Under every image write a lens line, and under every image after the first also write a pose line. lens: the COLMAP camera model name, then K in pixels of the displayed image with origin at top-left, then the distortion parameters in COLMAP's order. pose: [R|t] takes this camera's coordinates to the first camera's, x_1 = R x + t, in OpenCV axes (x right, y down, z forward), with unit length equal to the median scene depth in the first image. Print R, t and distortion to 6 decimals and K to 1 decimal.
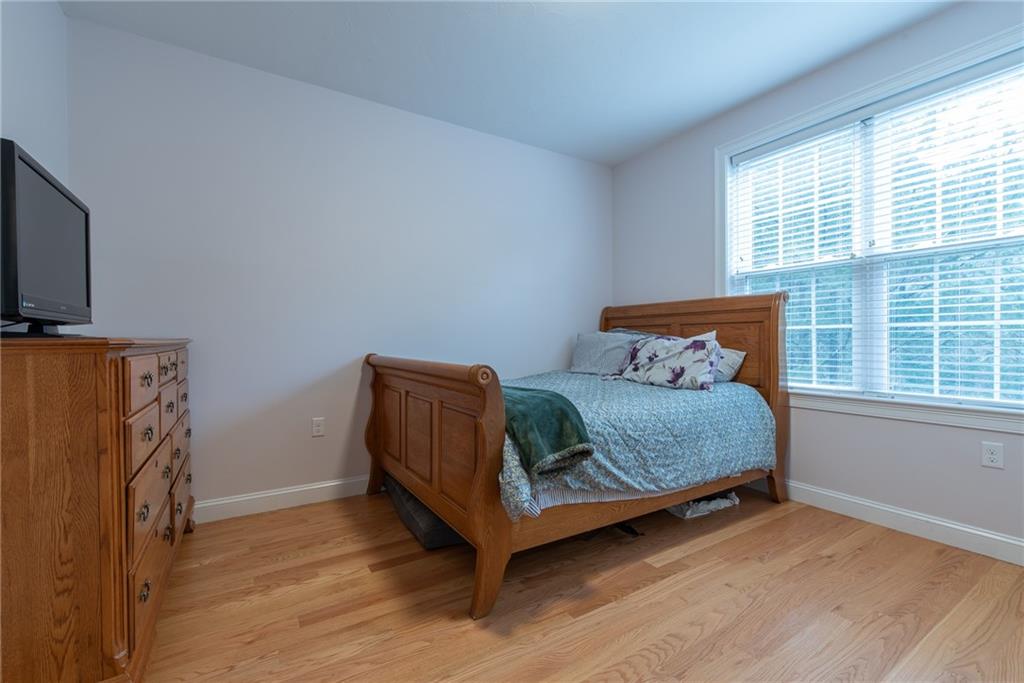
lens RADIAL K [[438.1, 0, 521.0], [0, 438.1, 343.2], [0, 0, 1]] dist [0.001153, -0.000386]
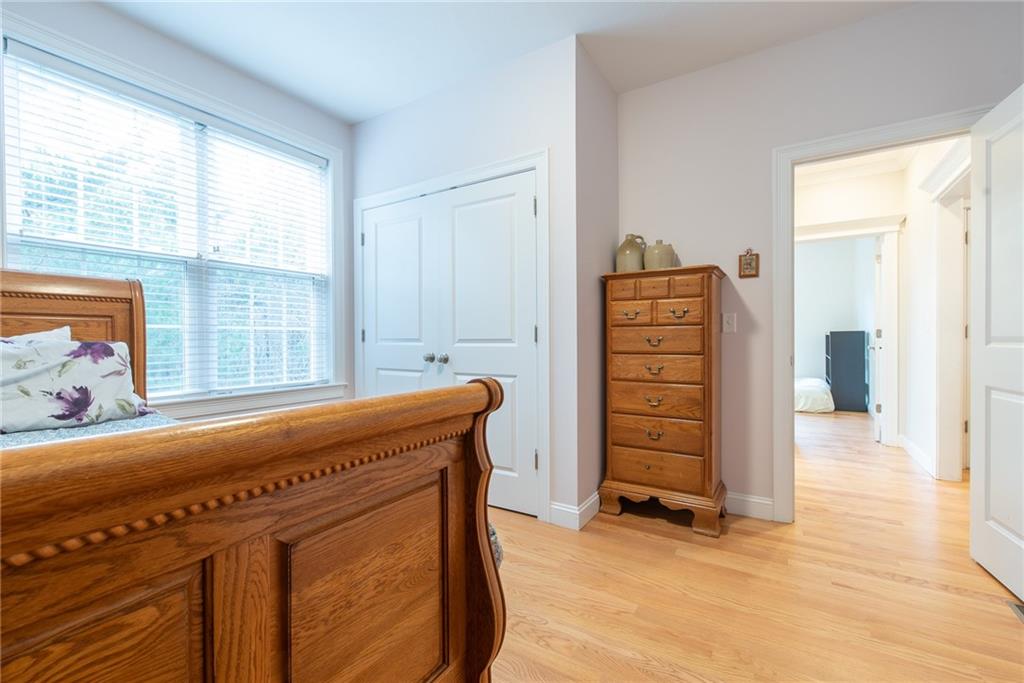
lens RADIAL K [[438.1, 0, 521.1], [0, 438.1, 340.7], [0, 0, 1]] dist [0.001153, -0.000386]
pose [[-0.446665, -0.003197, 0.894696, -0.426623], [0.005374, 0.999966, 0.006257, -0.009404], [-0.894685, 0.007603, -0.446633, 0.738808]]
